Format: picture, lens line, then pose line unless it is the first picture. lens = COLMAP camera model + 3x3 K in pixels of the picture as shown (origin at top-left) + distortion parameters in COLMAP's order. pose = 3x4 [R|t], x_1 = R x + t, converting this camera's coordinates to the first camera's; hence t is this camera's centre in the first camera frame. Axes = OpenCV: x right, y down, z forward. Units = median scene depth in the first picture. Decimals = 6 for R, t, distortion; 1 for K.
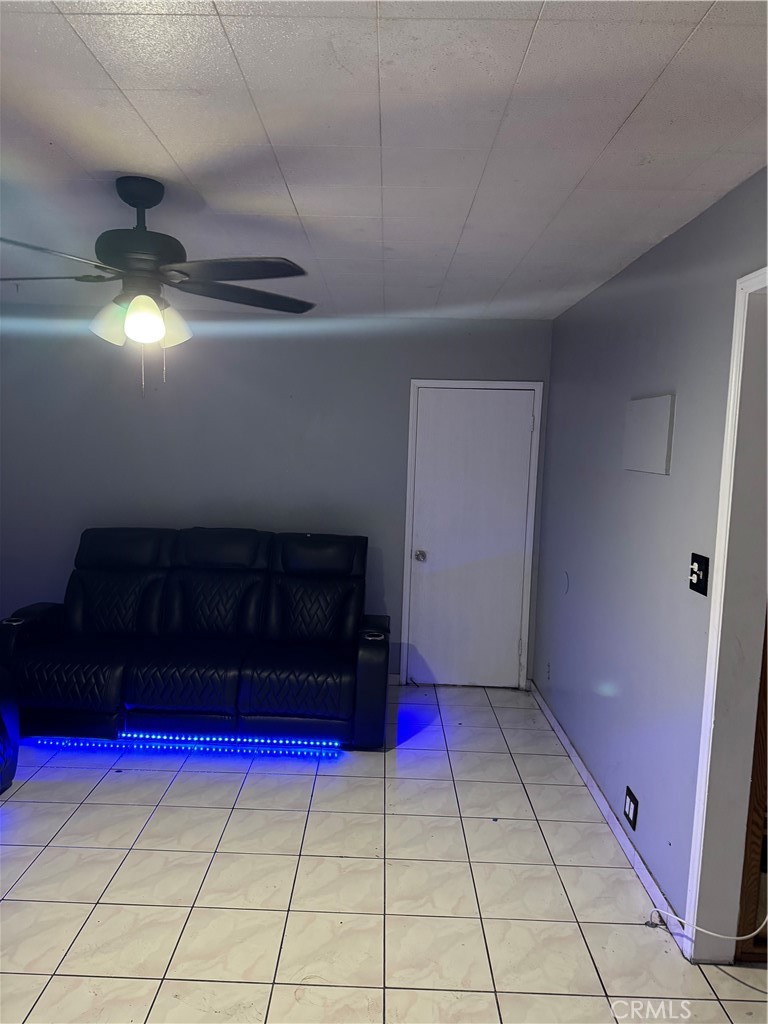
lens RADIAL K [[716.1, 0, 384.0], [0, 716.1, 512.0], [0, 0, 1]] dist [0.137485, -0.267334]
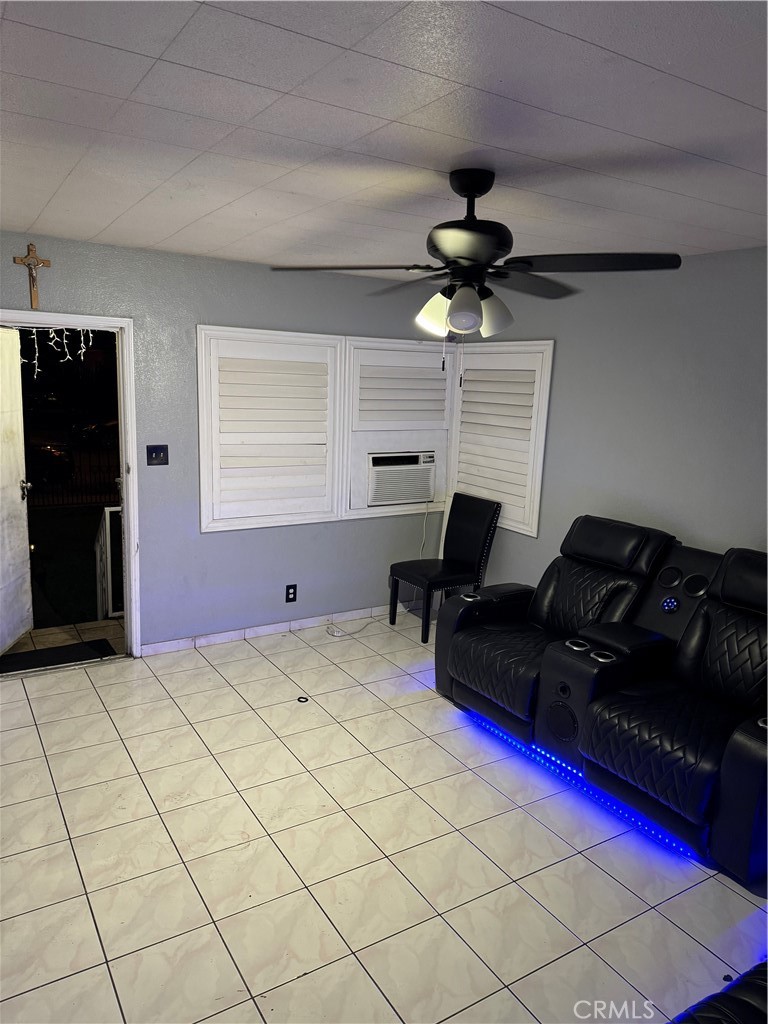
lens RADIAL K [[719.8, 0, 384.0], [0, 719.8, 512.0], [0, 0, 1]] dist [-0.008829, -0.005514]
pose [[-0.850659, 0.036101, -0.524476, 0.288860], [-0.117091, 0.959569, 0.255962, -0.227528], [0.512512, 0.279148, -0.812040, 1.767238]]
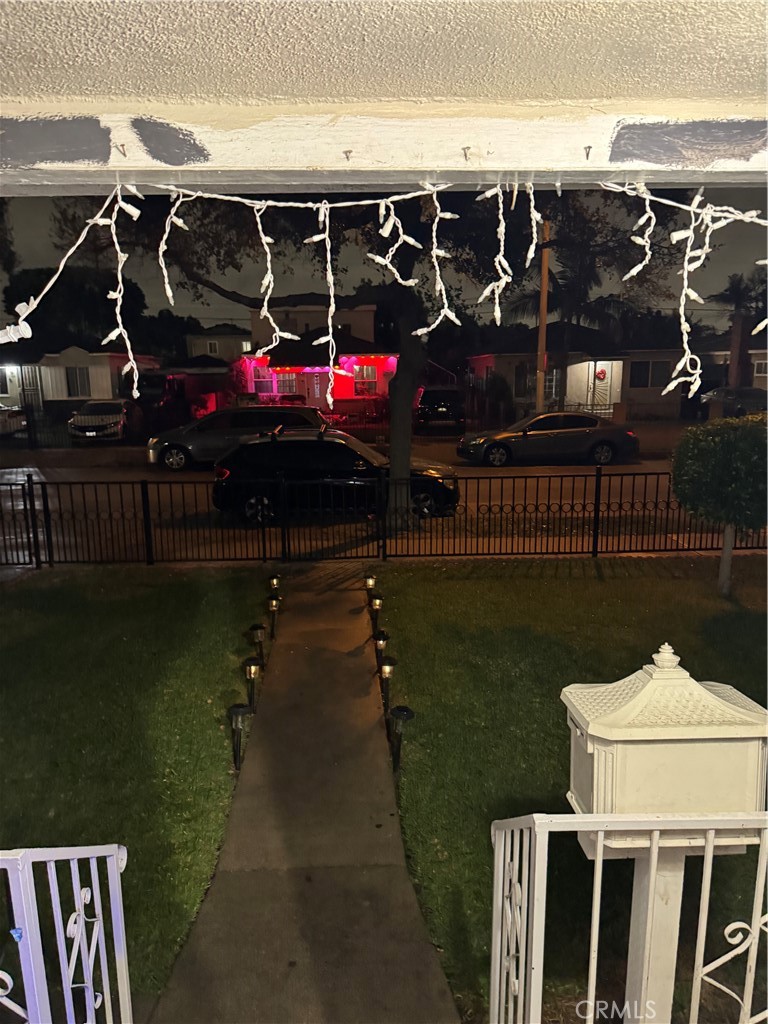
lens RADIAL K [[716.1, 0, 384.0], [0, 716.1, 512.0], [0, 0, 1]] dist [0.137485, -0.267334]
pose [[-0.999069, -0.014370, -0.040677, 0.197067], [-0.025860, 0.954197, 0.298060, -0.161310], [0.034530, 0.298834, -0.953680, 1.166745]]
